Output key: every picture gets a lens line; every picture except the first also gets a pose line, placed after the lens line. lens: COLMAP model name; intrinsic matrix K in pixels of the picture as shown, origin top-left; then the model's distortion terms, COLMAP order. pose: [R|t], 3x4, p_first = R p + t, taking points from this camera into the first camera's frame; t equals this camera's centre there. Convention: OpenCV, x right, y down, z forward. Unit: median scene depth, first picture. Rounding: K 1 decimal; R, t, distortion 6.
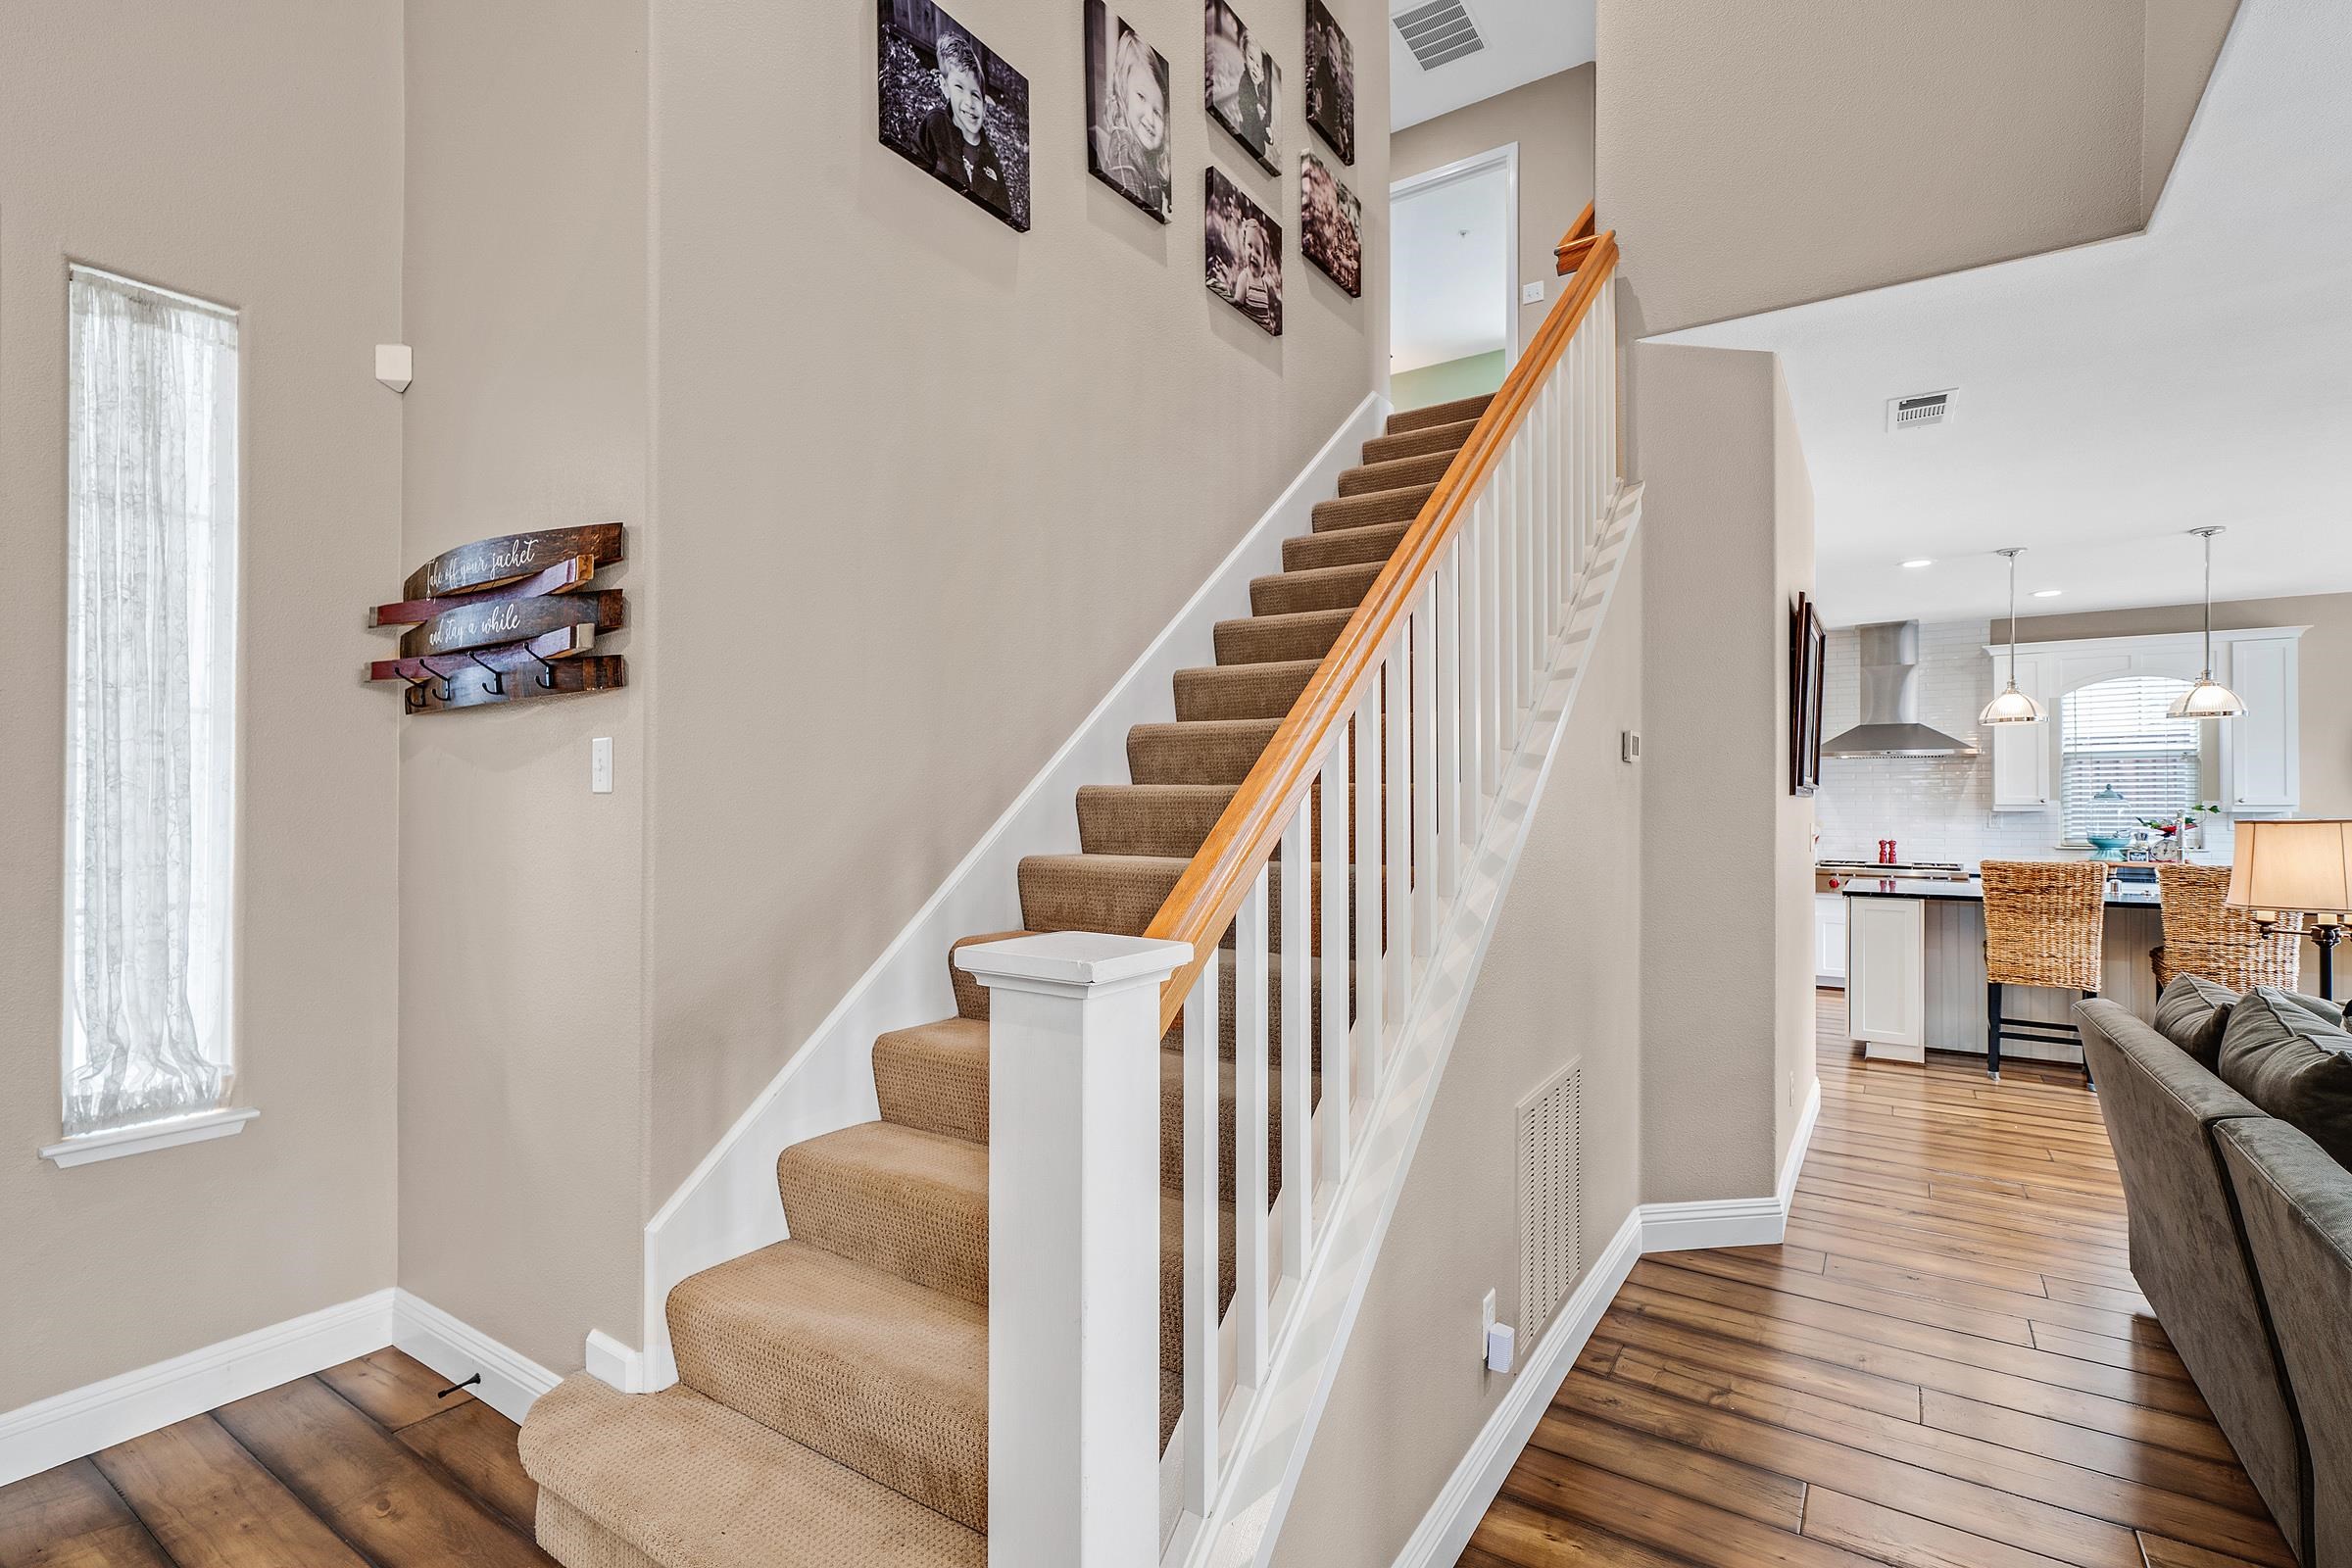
lens RADIAL K [[1088.3, 0, 1159.3], [0, 1088.3, 788.4], [0, 0, 1]] dist [0.004439, 0.000023]
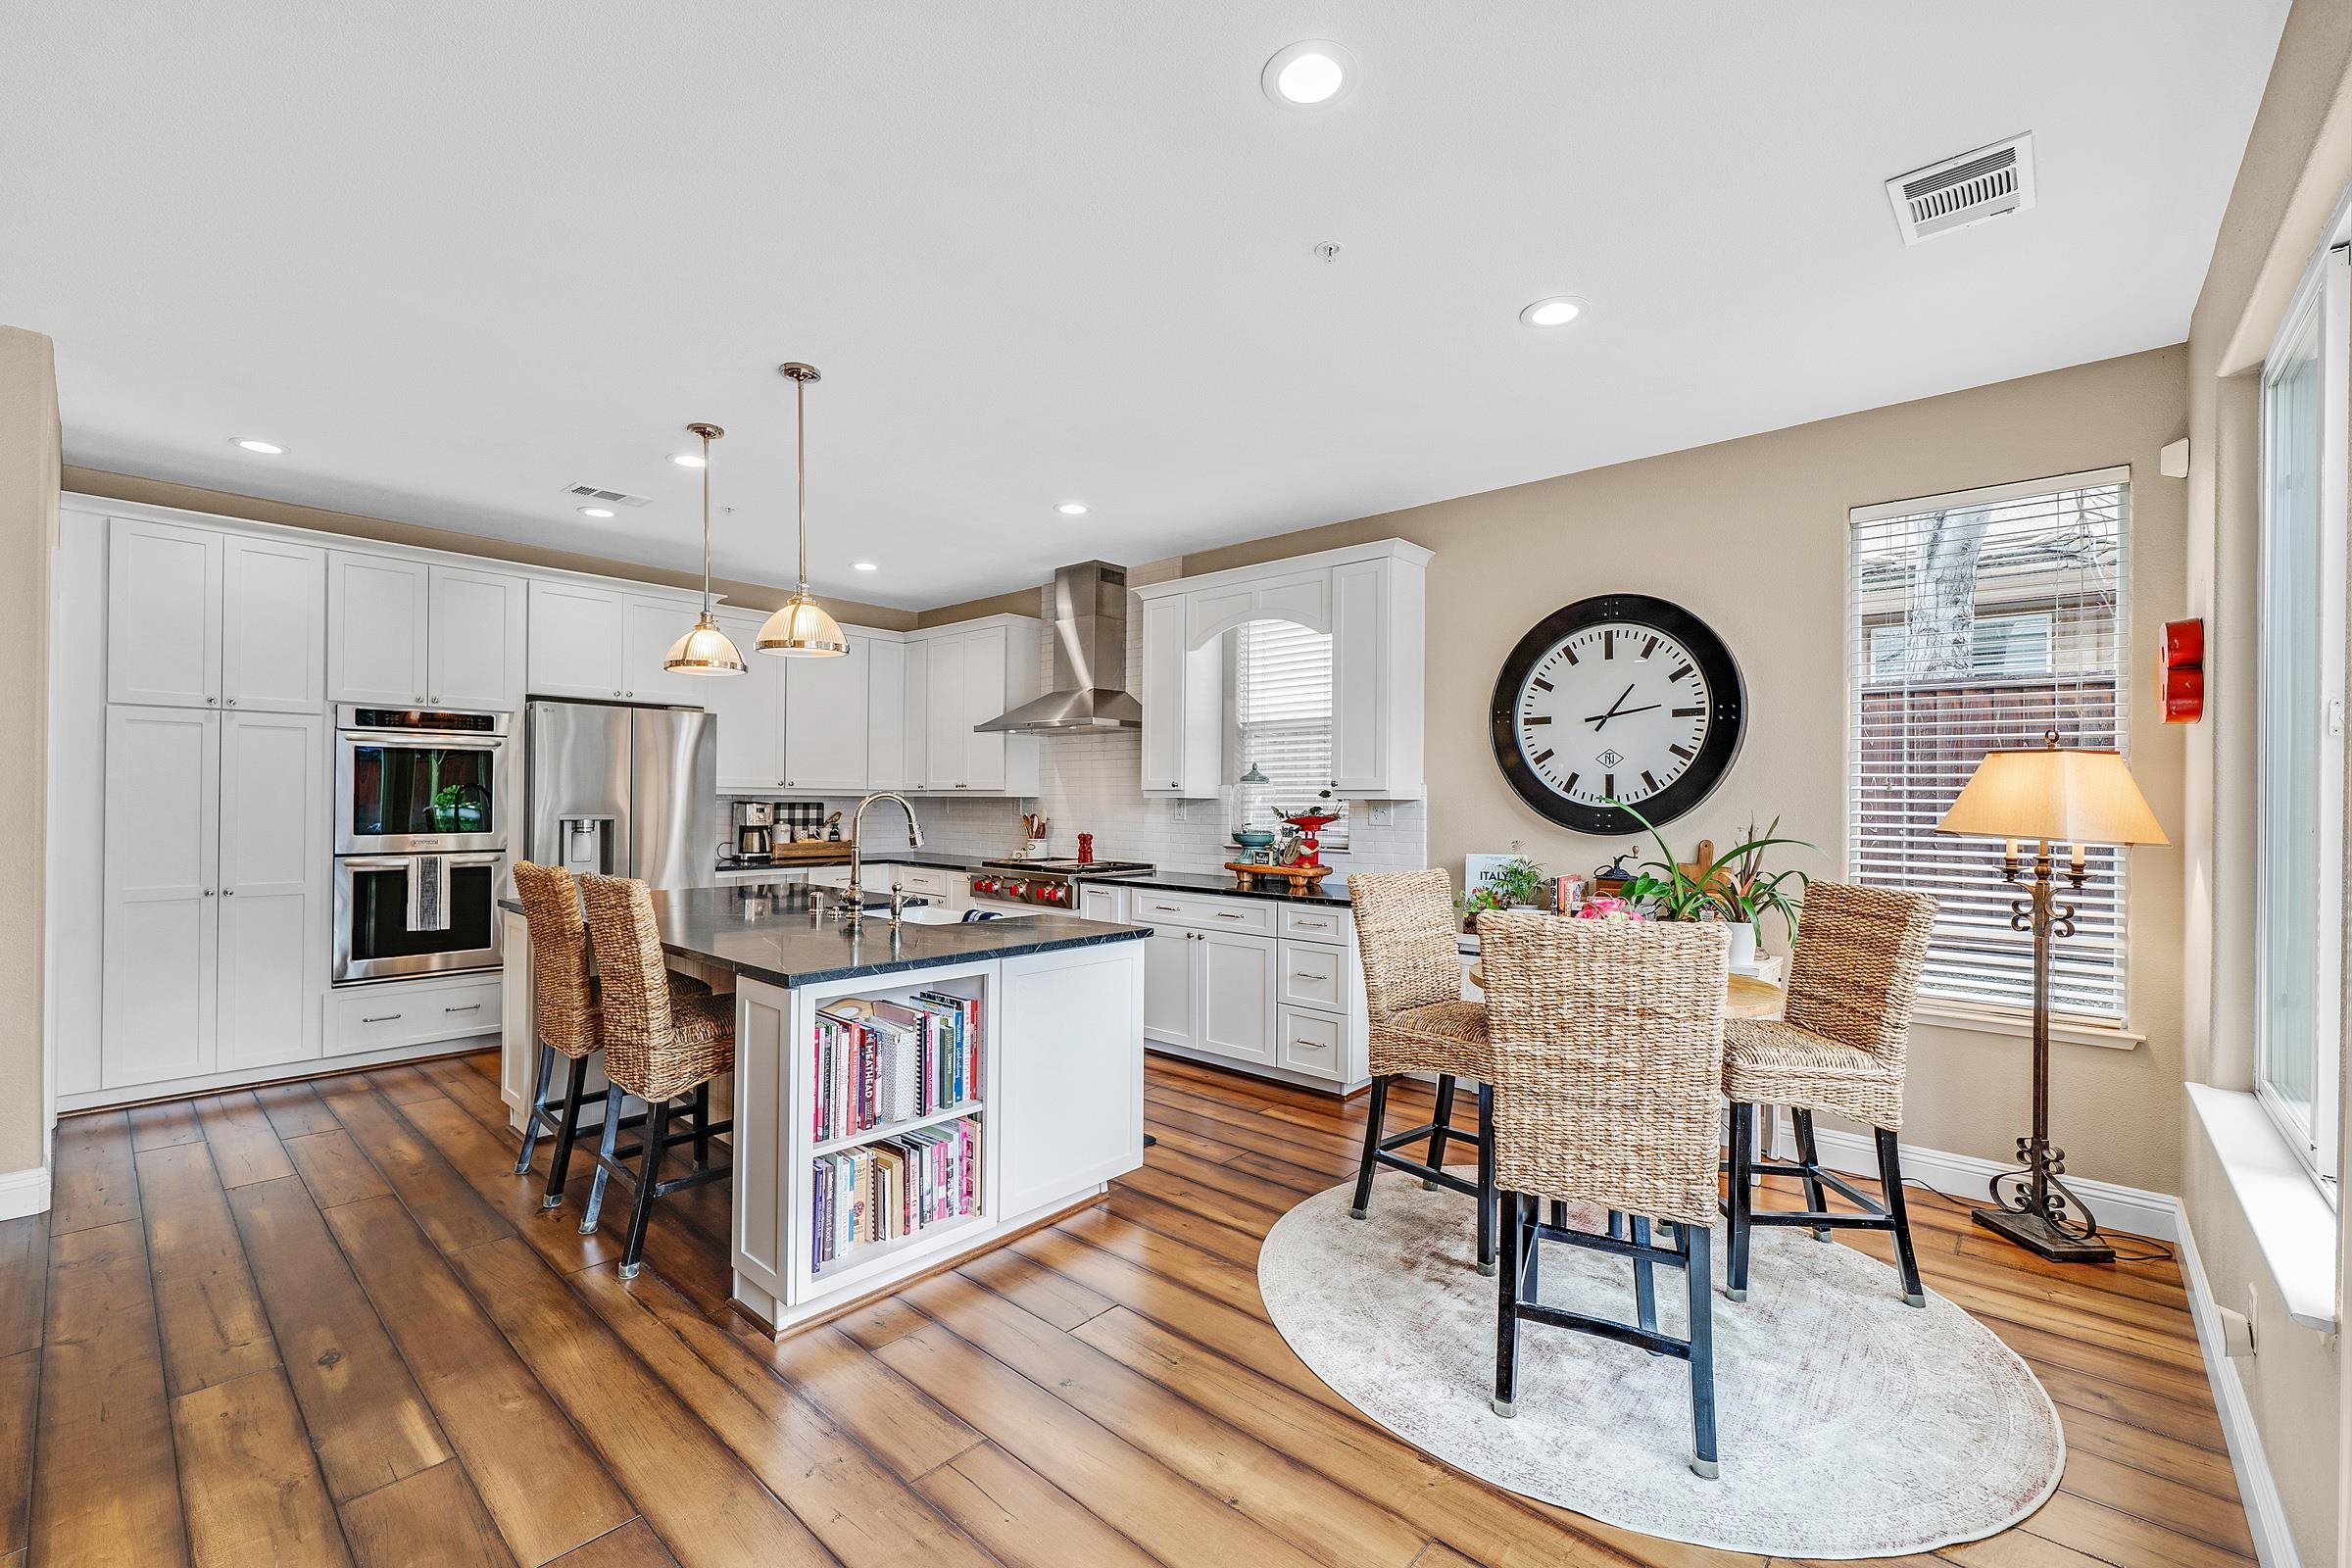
lens RADIAL K [[963.5, 0, 1142.1], [0, 963.5, 792.0], [0, 0, 1]] dist [0.000394, 0.000296]
pose [[0.989009, 0.003544, -0.147813, 1.378945], [-0.002515, 0.999971, 0.007151, 0.017827], [0.147834, -0.006701, 0.988989, 0.491254]]
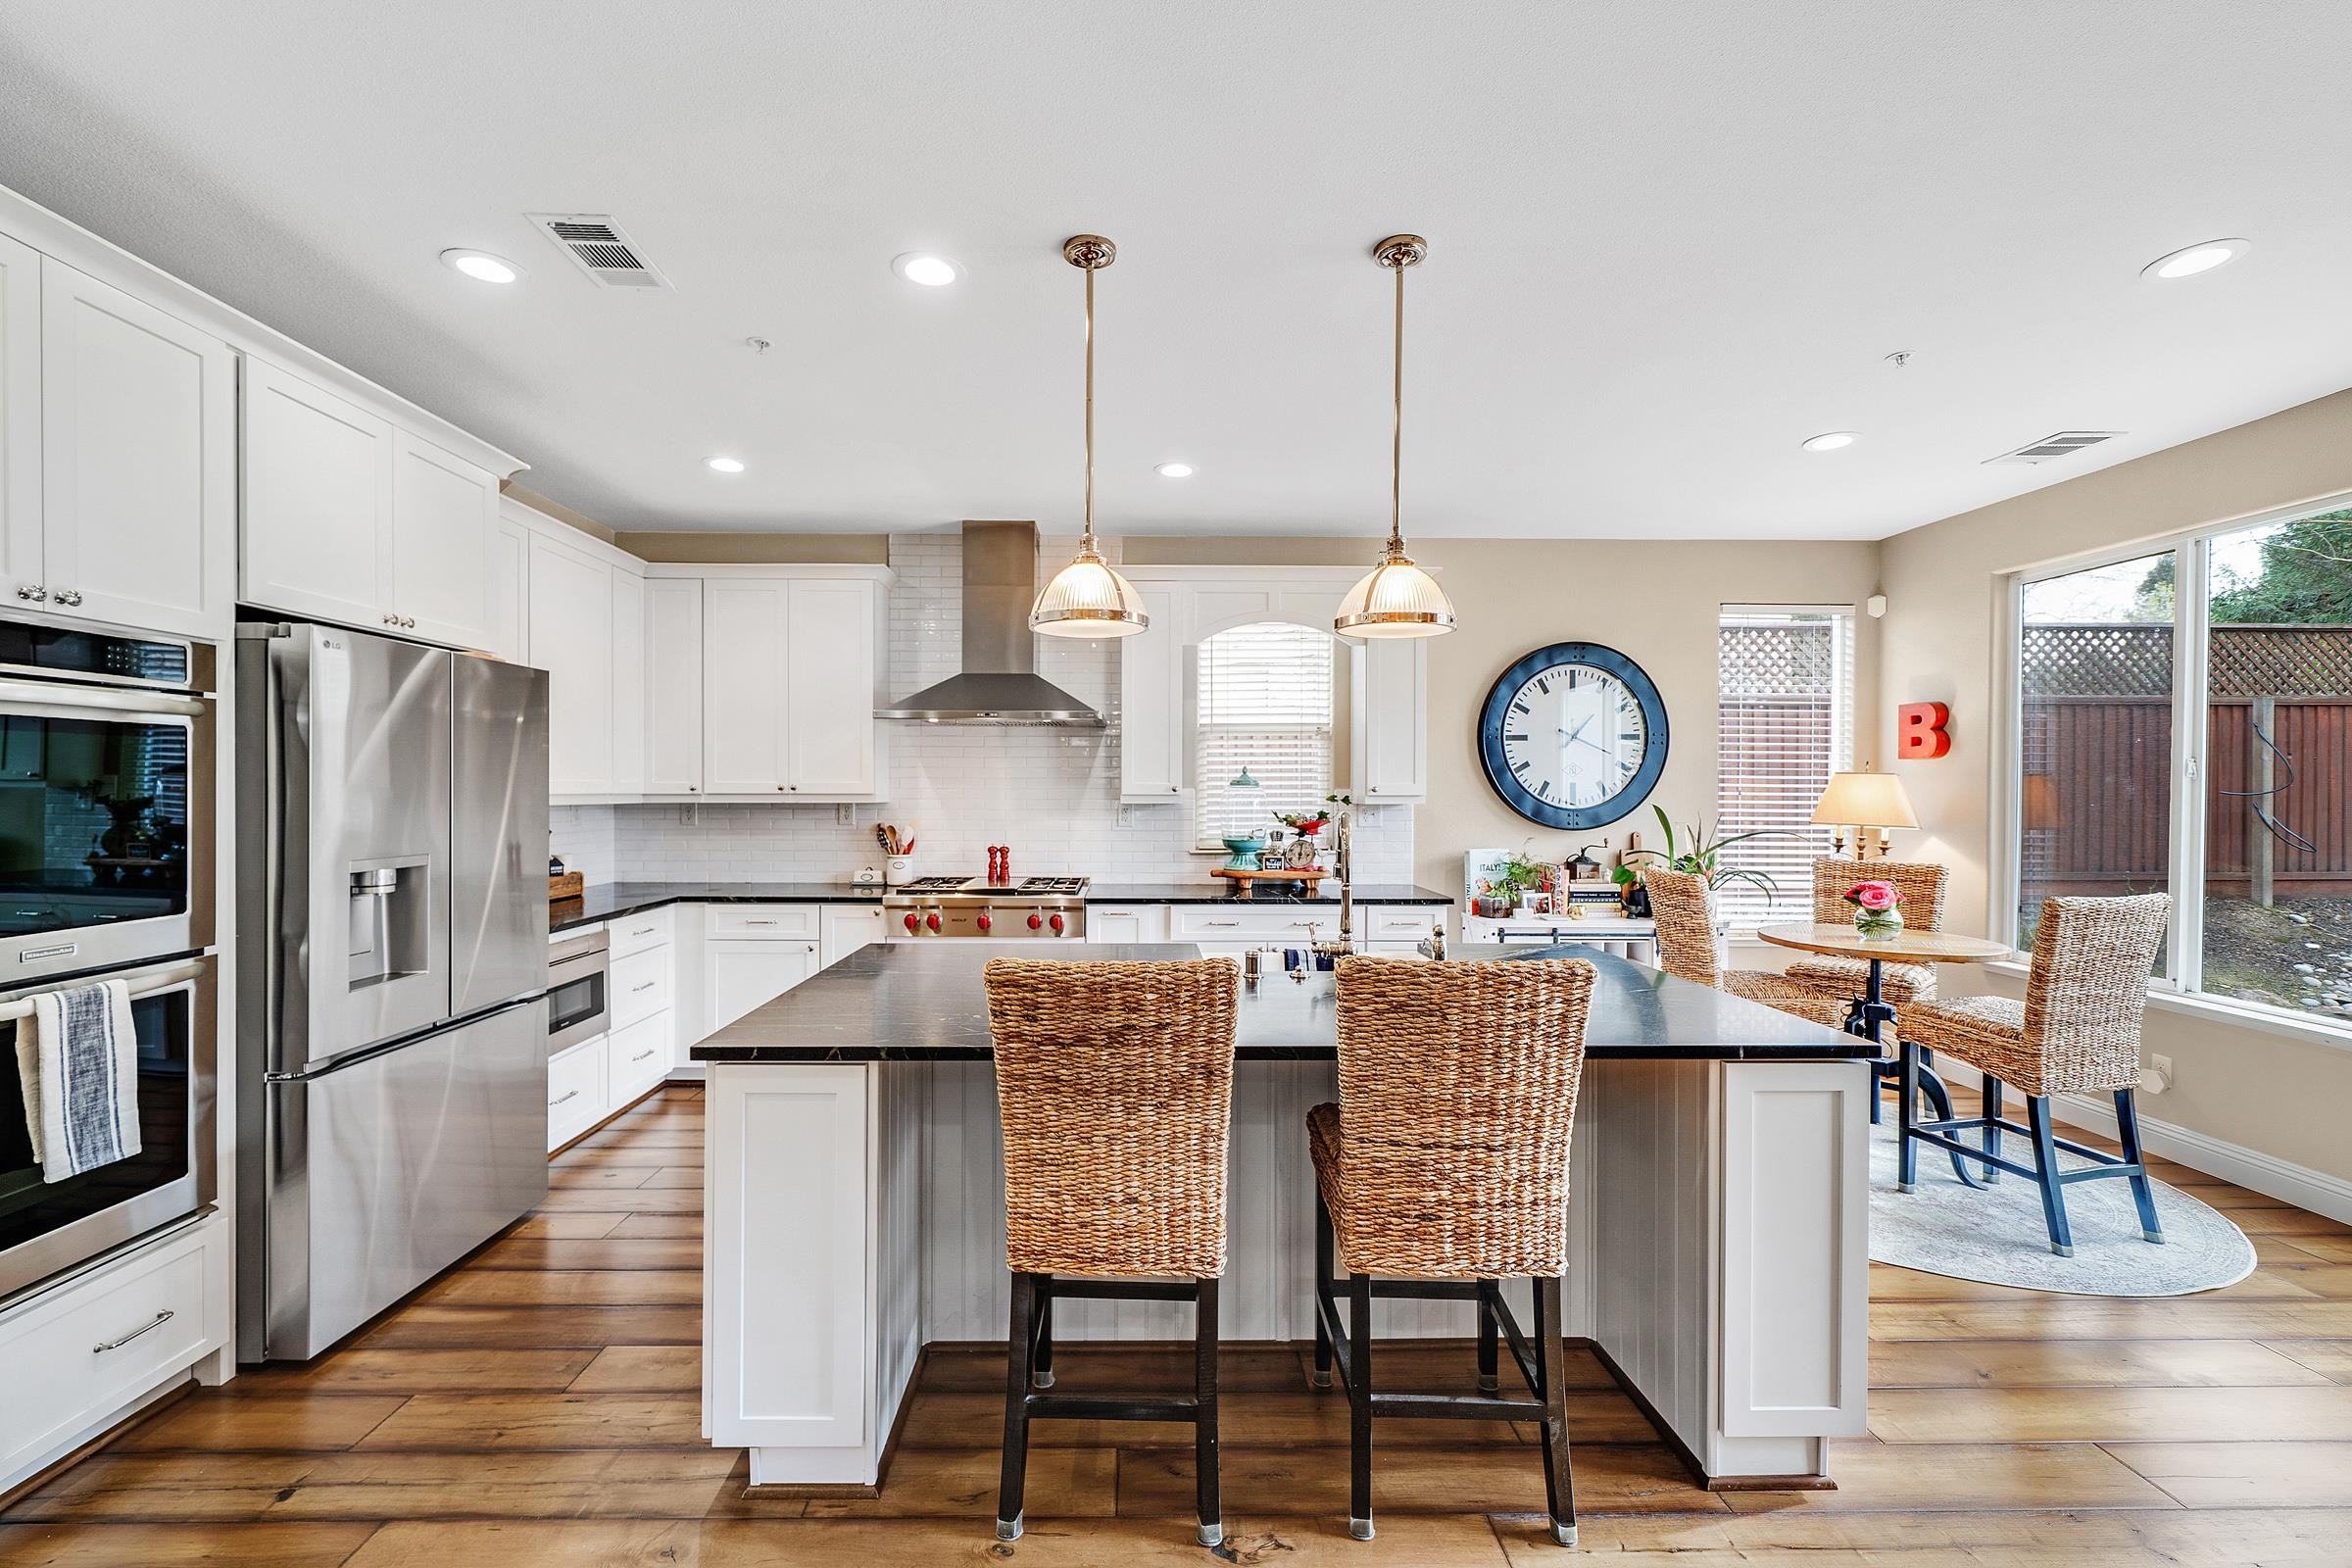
lens RADIAL K [[963.5, 0, 1140.8], [0, 963.5, 792.8], [0, 0, 1]] dist [0.000394, 0.000296]
pose [[0.820483, -0.004904, 0.571650, 0.670653], [-0.008629, 0.999743, 0.020962, 0.000990], [-0.571606, -0.022131, 0.820230, 0.772231]]
